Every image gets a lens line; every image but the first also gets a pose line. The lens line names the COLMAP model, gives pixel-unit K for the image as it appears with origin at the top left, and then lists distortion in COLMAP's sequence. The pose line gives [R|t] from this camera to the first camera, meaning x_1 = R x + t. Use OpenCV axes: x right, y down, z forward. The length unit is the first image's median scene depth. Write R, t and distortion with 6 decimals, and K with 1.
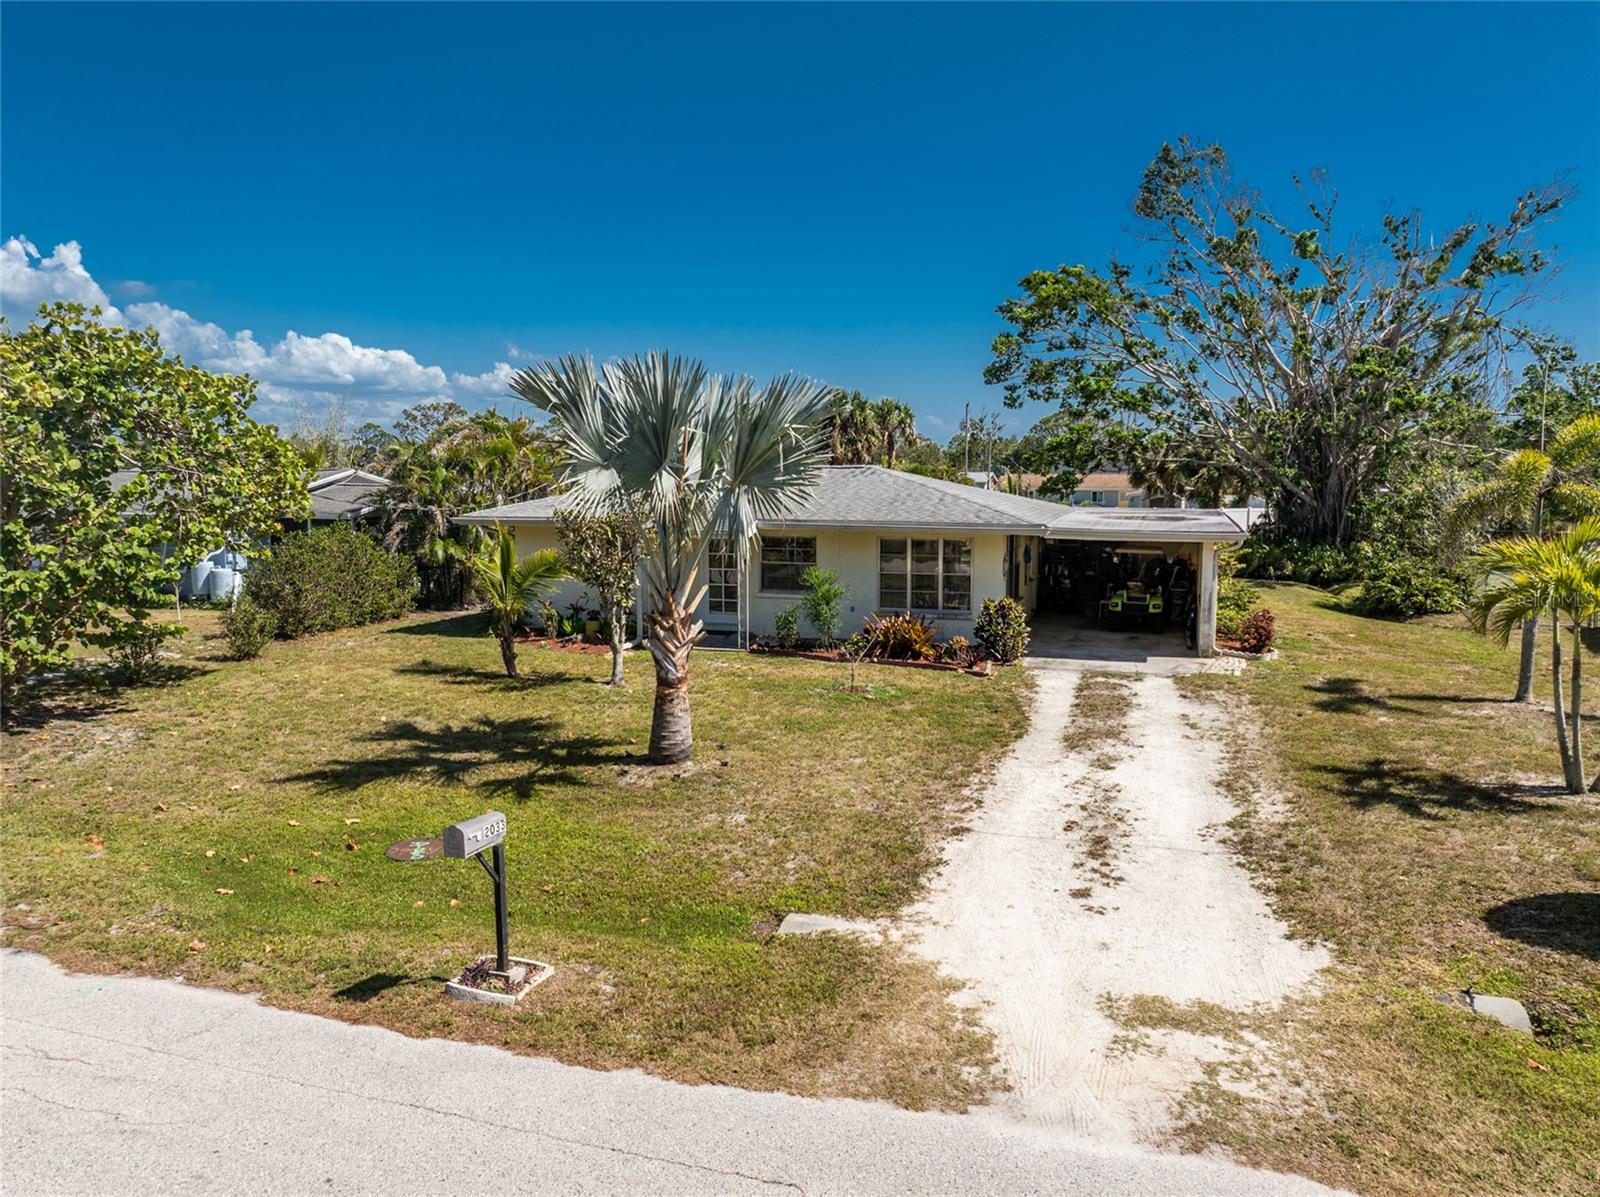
lens RADIAL K [[1137.6, 0, 805.7], [0, 1137.6, 590.1], [0, 0, 1]] dist [-0.033126, -0.008235]
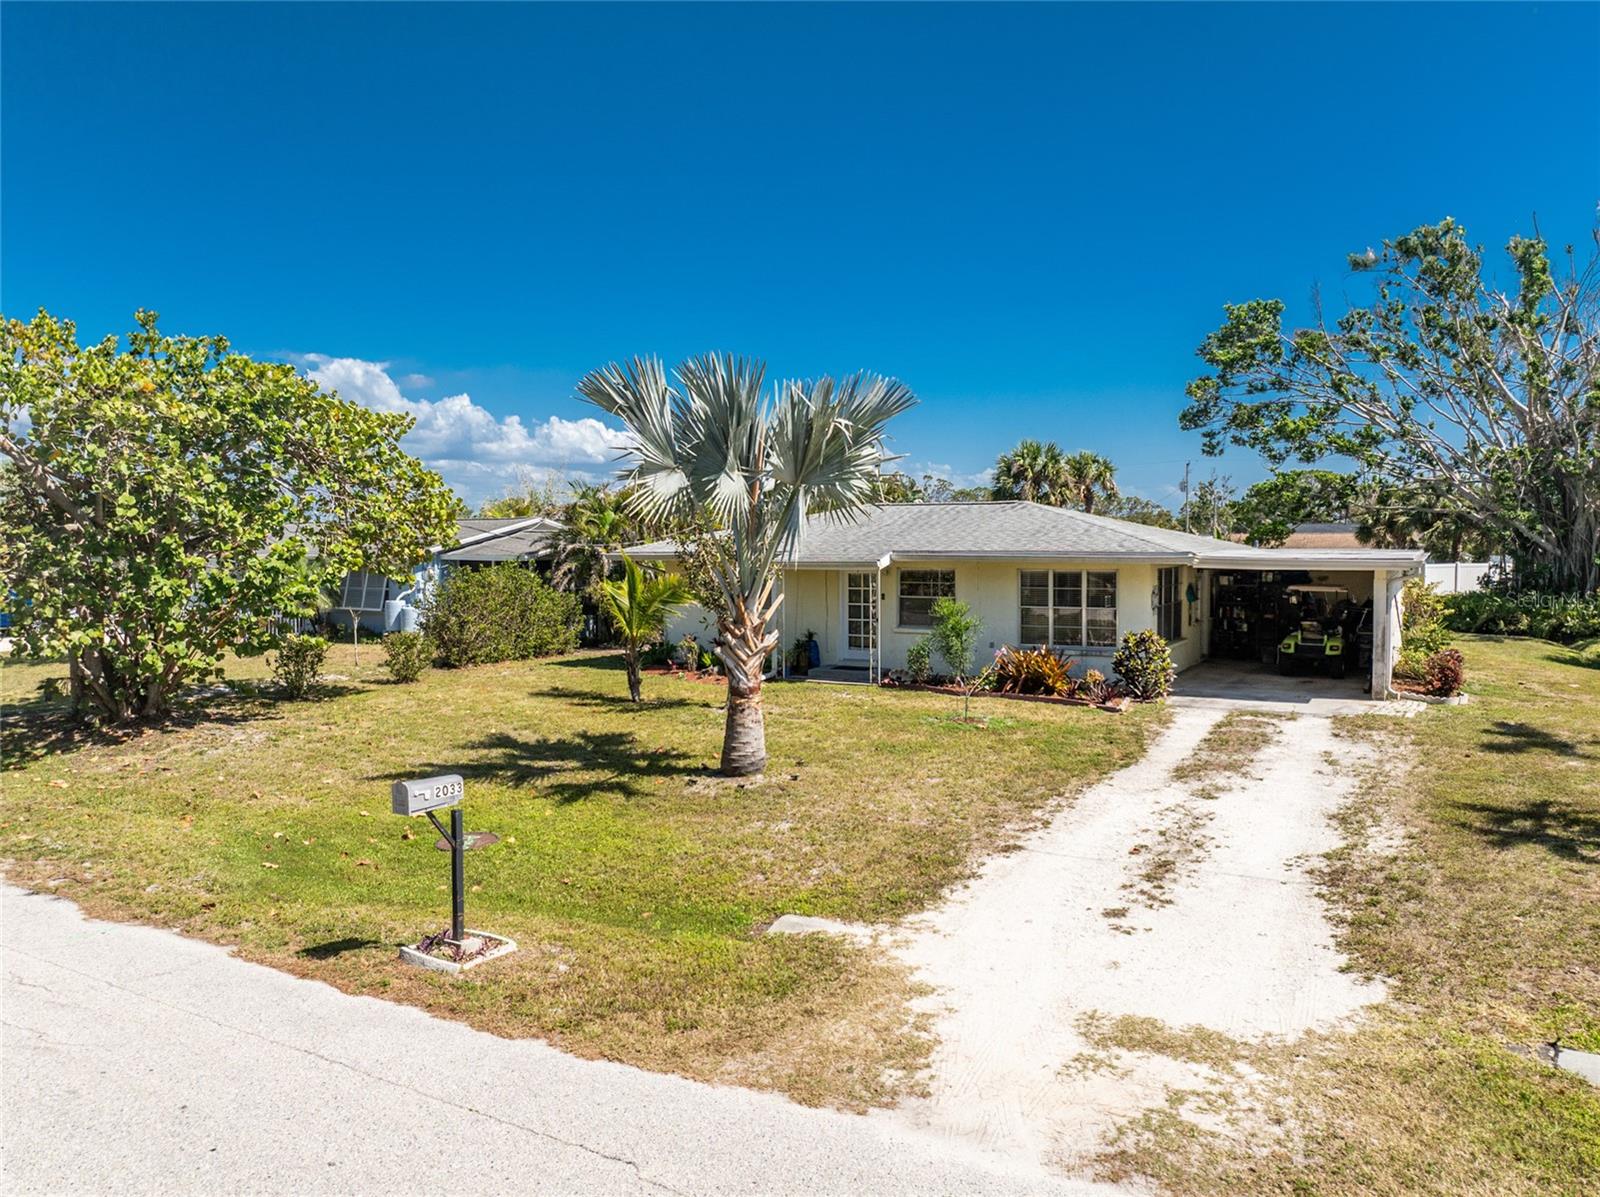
lens RADIAL K [[1137.6, 0, 805.7], [0, 1137.6, 590.1], [0, 0, 1]] dist [-0.033126, -0.008235]
pose [[0.979822, 0.004018, -0.199830, 0.131141], [-0.016711, 0.997944, -0.061870, 0.053857], [0.199171, 0.063961, 0.977875, 0.051176]]
